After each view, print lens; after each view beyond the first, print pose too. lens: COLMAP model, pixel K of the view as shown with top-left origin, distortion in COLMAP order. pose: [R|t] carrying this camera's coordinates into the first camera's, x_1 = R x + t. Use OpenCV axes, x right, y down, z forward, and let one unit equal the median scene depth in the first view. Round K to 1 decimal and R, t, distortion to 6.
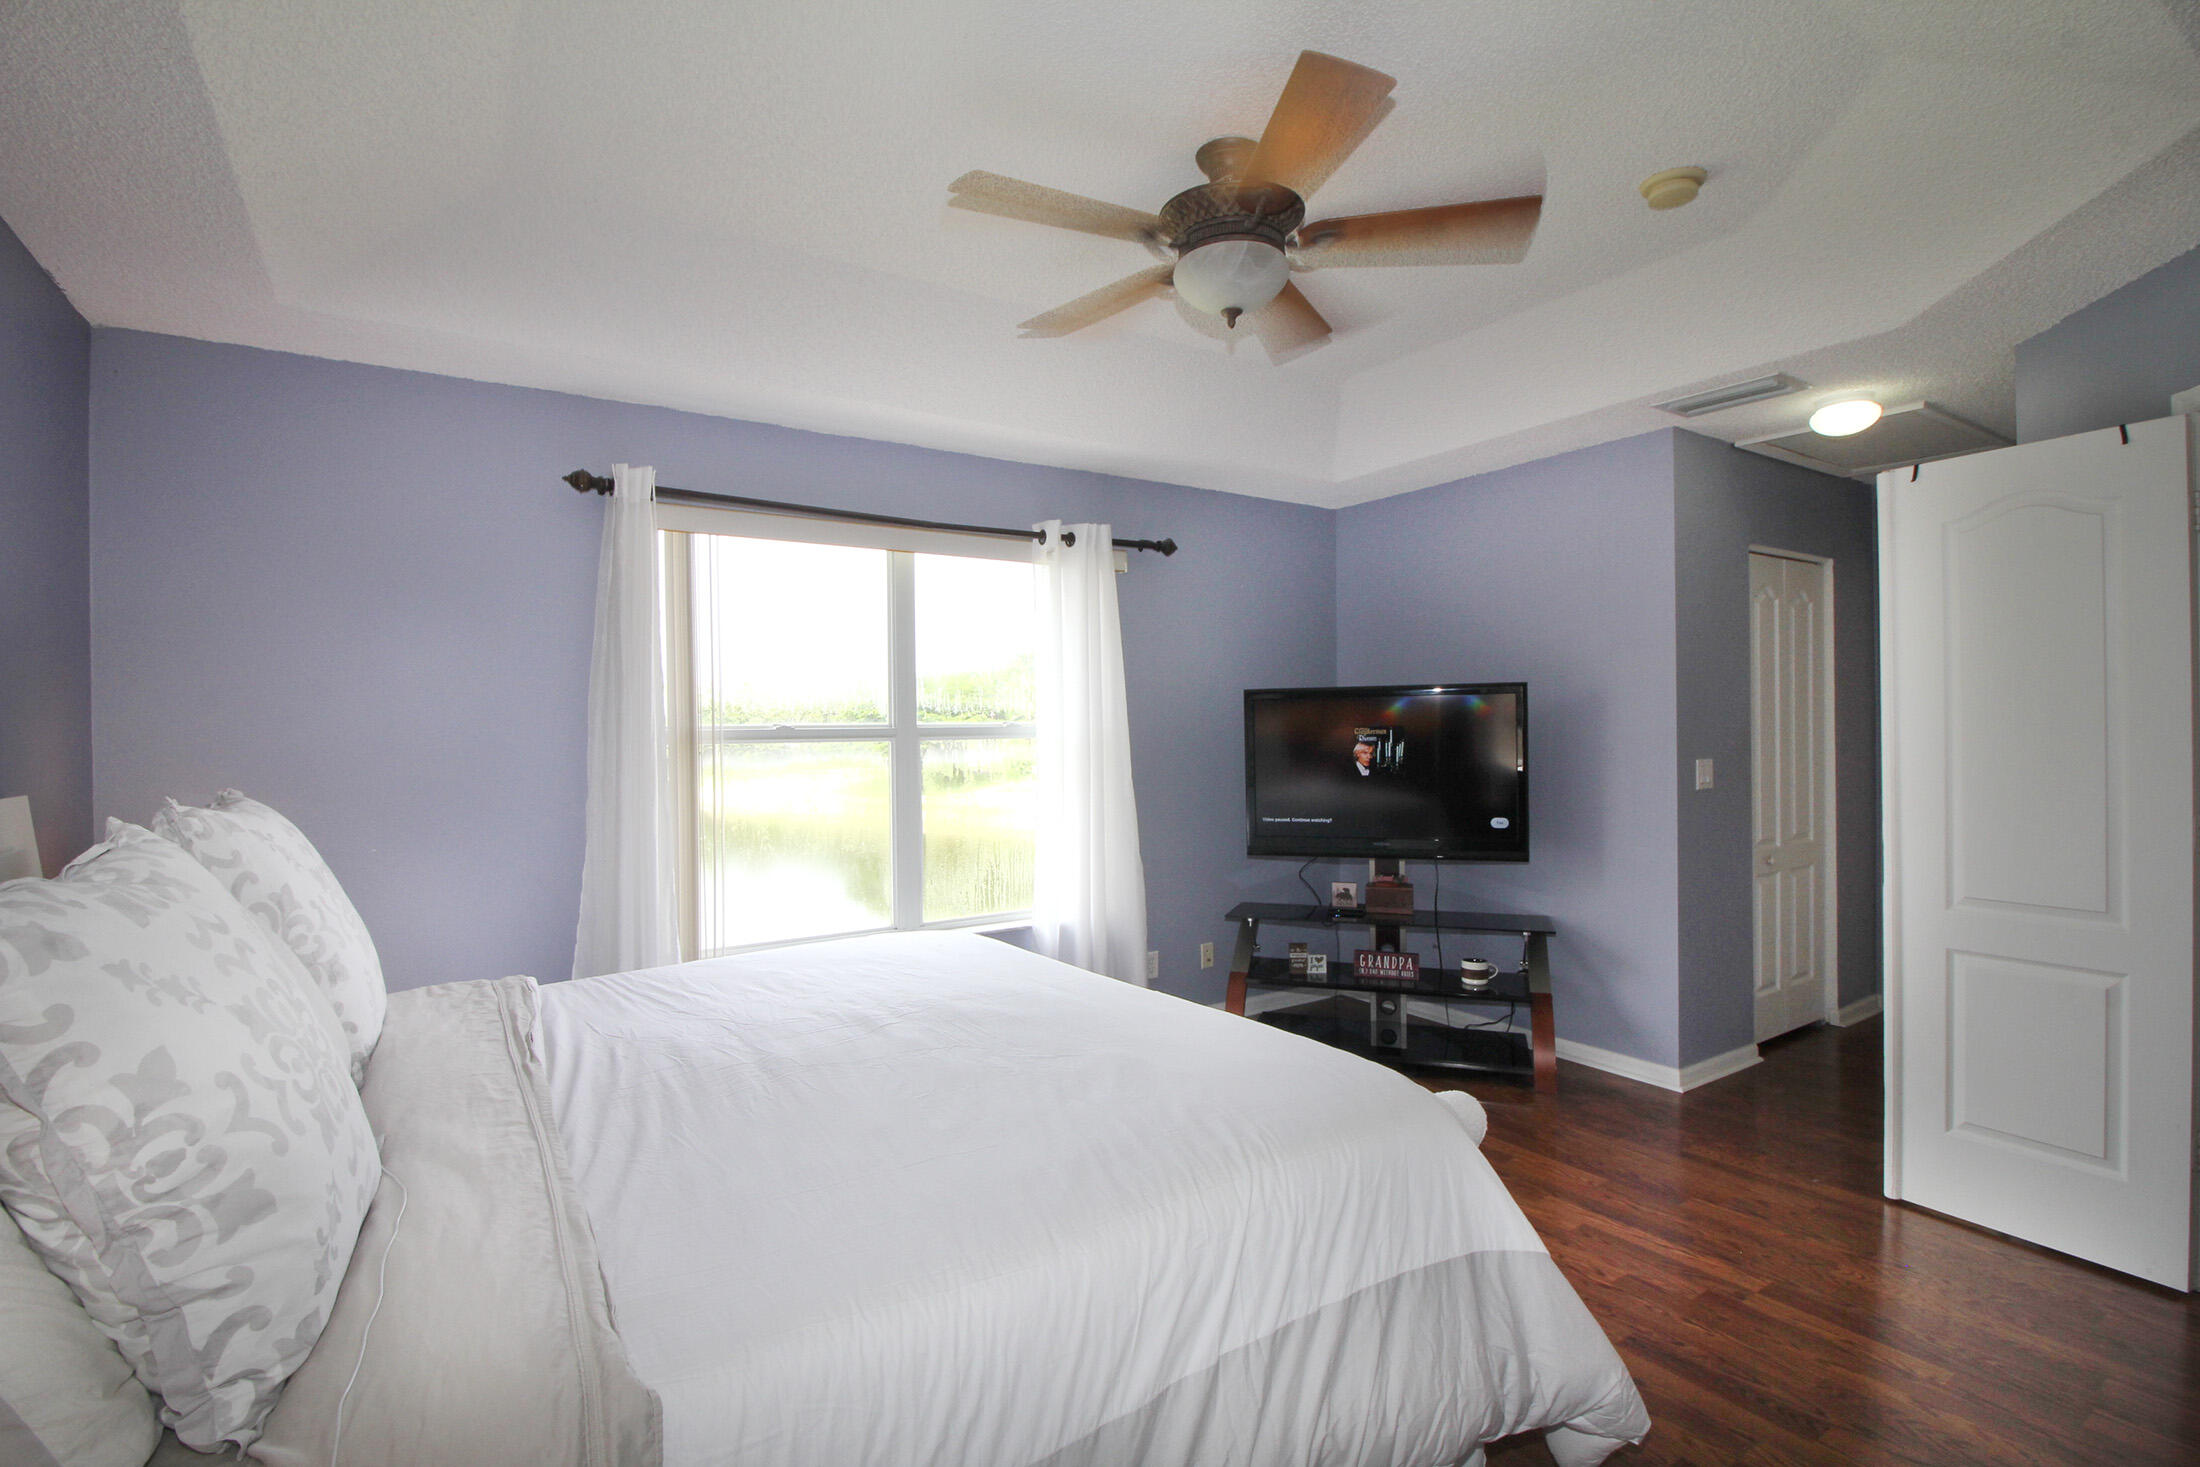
lens RADIAL K [[1011.3, 0, 1100.0], [0, 1011.3, 733.5], [0, 0, 1]] dist [-0.001108, -0.000181]
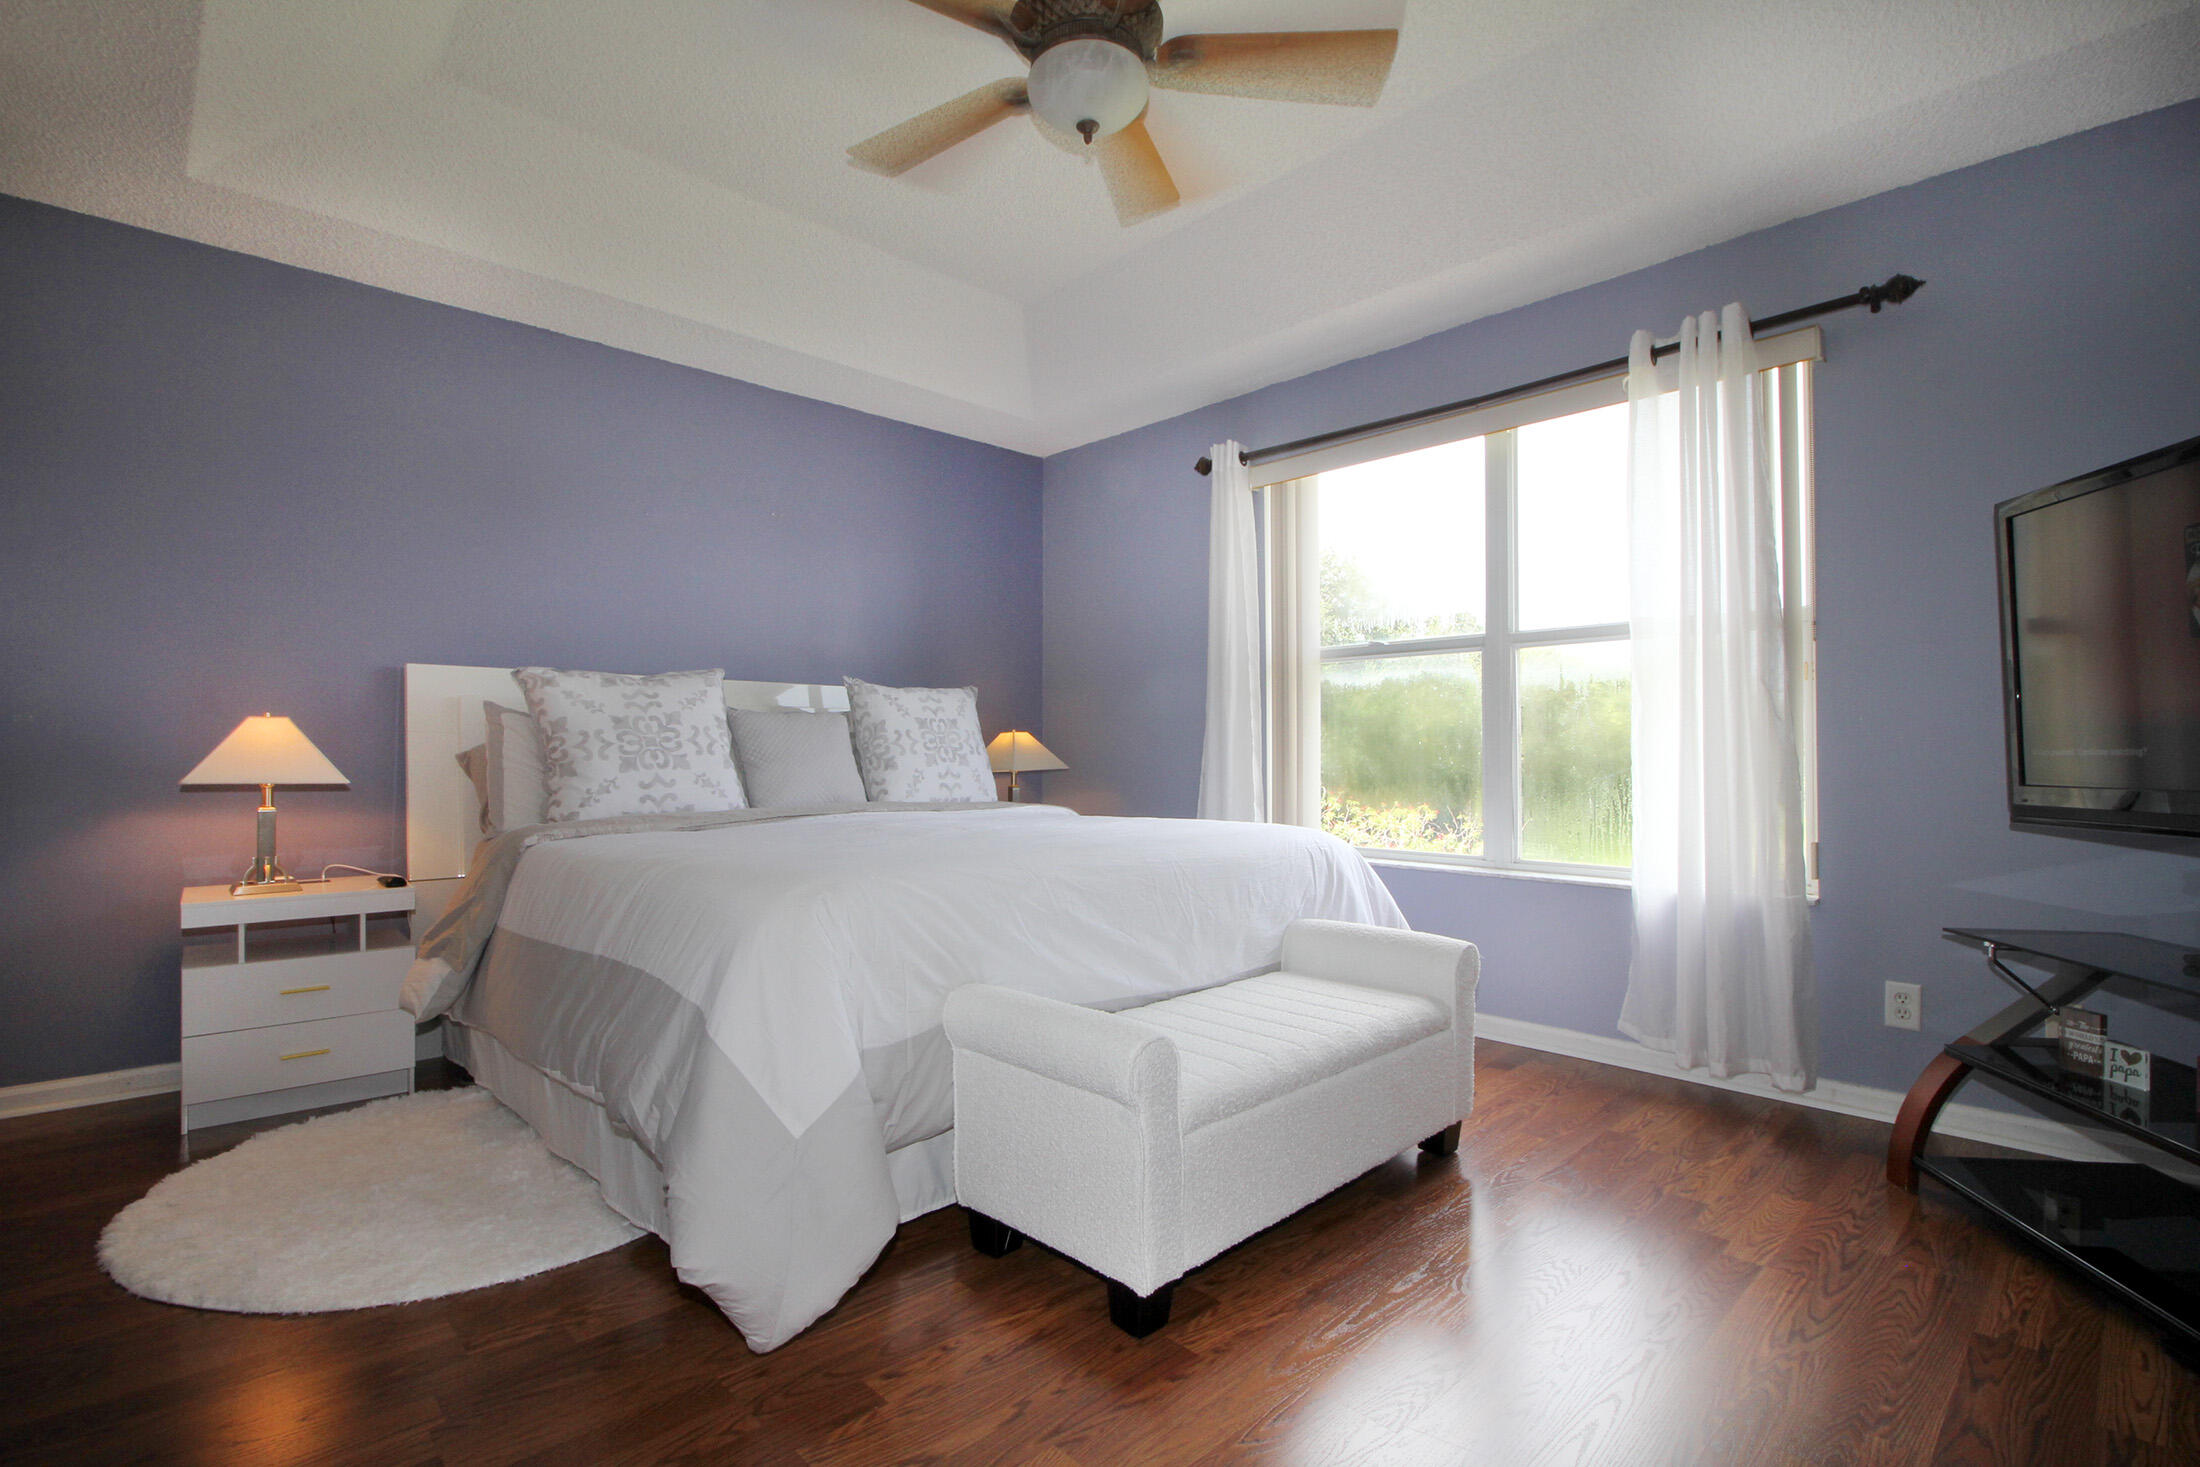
lens RADIAL K [[1011.3, 0, 1100.0], [0, 1011.3, 733.5], [0, 0, 1]] dist [-0.001108, -0.000181]
pose [[0.194384, -0.005978, -0.980907, 0.610579], [-0.005794, 0.999957, -0.007243, 0.089188], [0.980908, 0.007091, 0.194341, 0.484582]]
